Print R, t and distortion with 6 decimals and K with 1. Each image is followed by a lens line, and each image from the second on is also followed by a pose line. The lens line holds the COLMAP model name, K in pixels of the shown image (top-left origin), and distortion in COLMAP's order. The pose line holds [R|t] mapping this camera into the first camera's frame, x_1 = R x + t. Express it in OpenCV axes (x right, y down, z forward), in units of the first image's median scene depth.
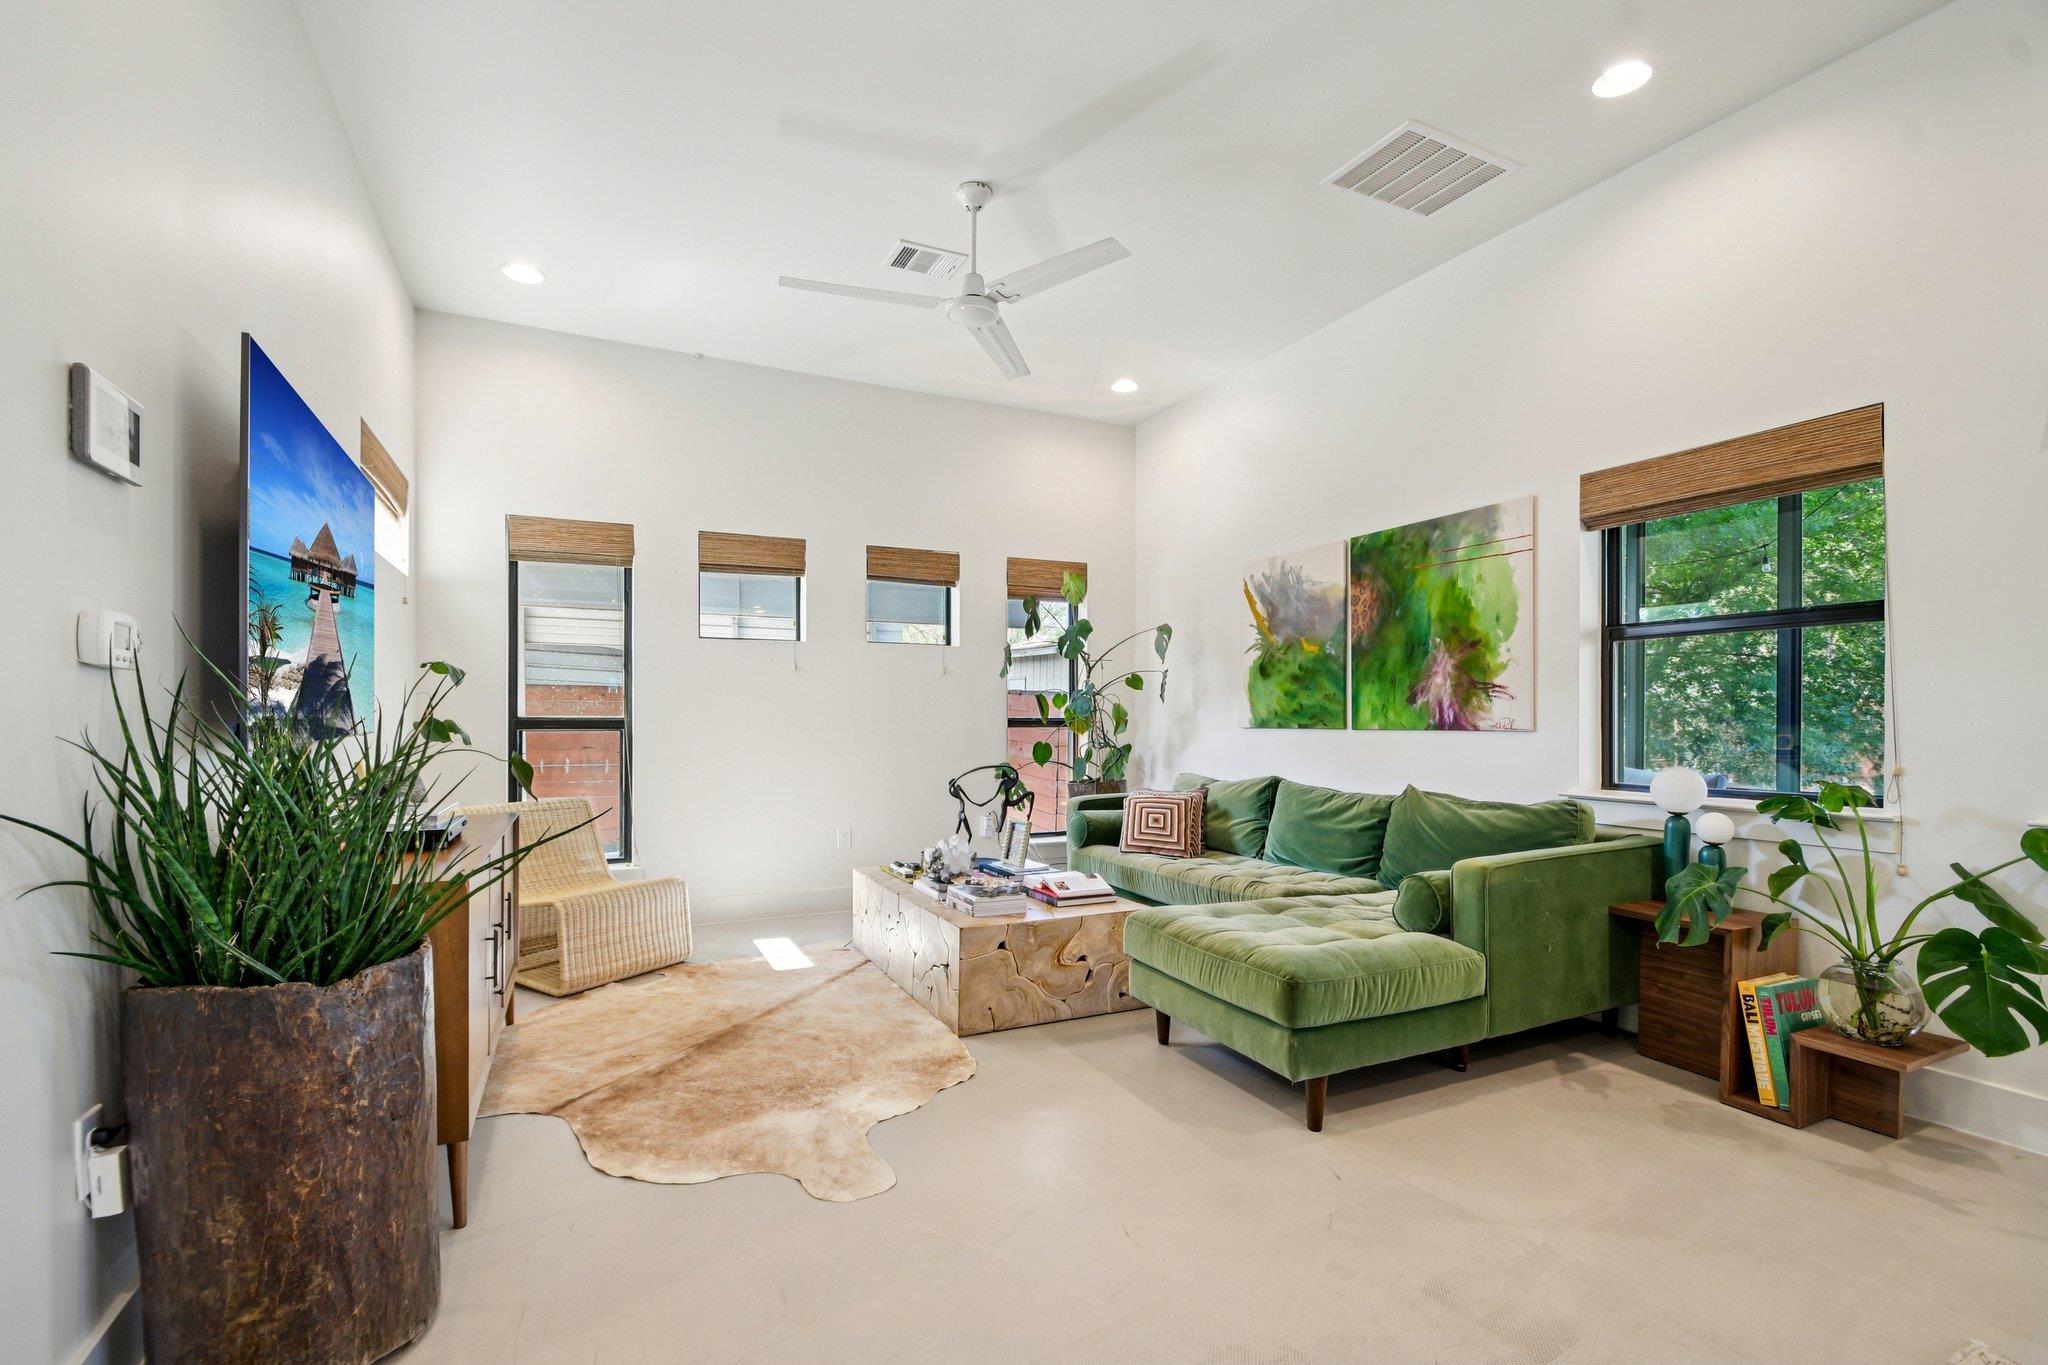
lens RADIAL K [[900.3, 0, 1013.1], [0, 900.3, 719.7], [0, 0, 1]] dist [0.014329, -0.015017]
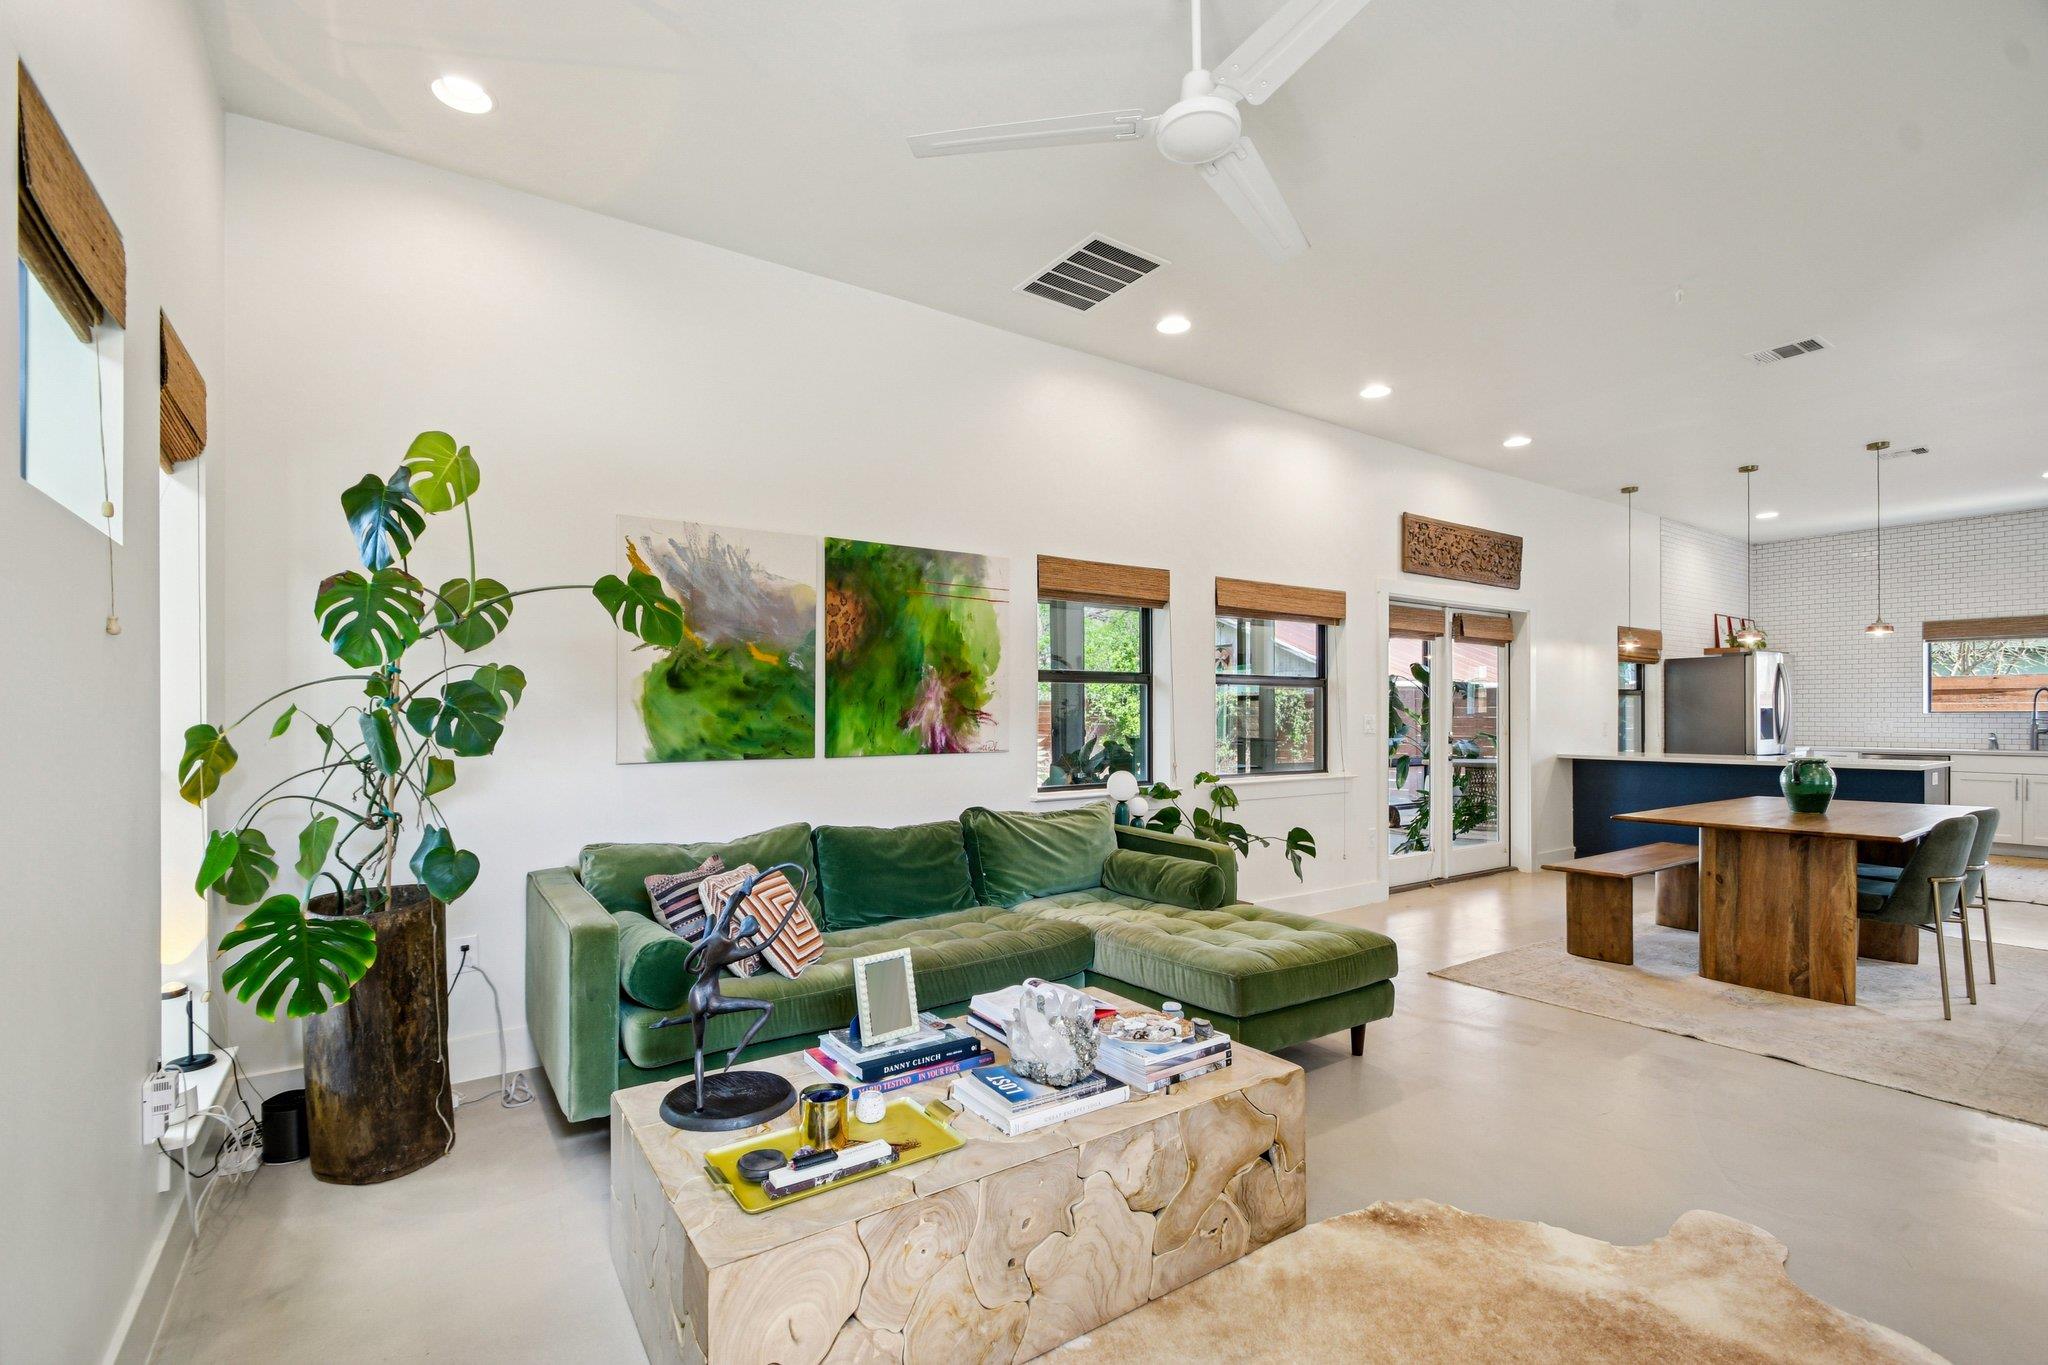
lens RADIAL K [[901.5, 0, 1022.9], [0, 901.5, 710.1], [0, 0, 1]] dist [0.010425, -0.015146]
pose [[-0.149619, 0.007827, 0.988713, -0.567404], [0.005421, 0.999960, -0.007096, -0.030766], [-0.988729, 0.004298, -0.149655, 1.047888]]
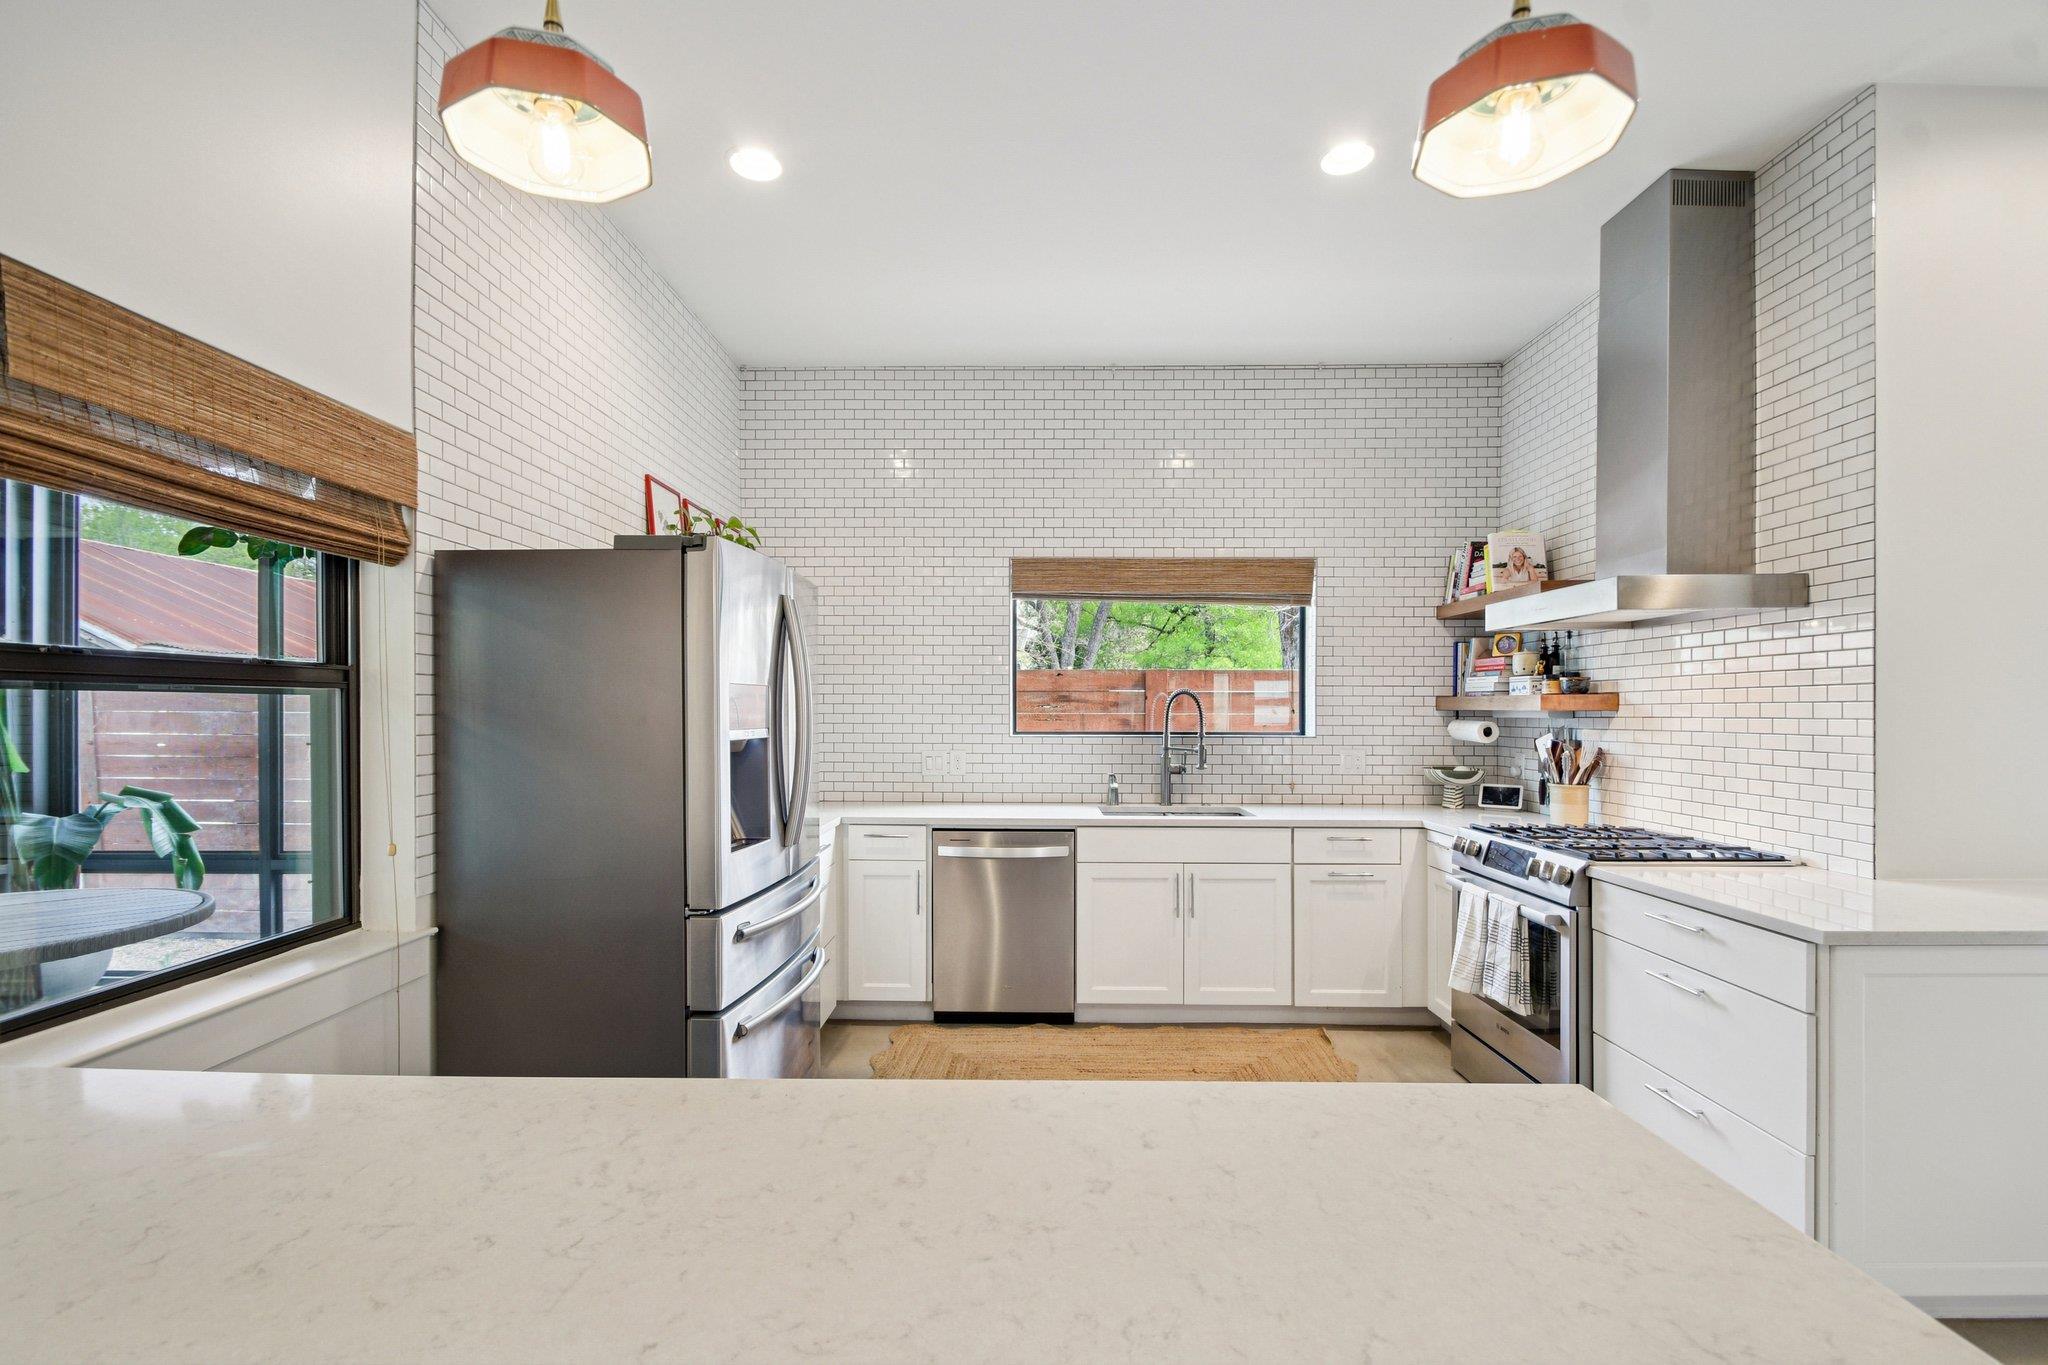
lens RADIAL K [[897.0, 0, 1019.2], [0, 897.0, 714.0], [0, 0, 1]] dist [0.013931, -0.015246]
pose [[-0.893201, -0.004110, 0.449638, 0.771994], [-0.001082, 0.999975, 0.006991, -0.061770], [-0.449656, 0.005757, -0.893183, -0.472633]]
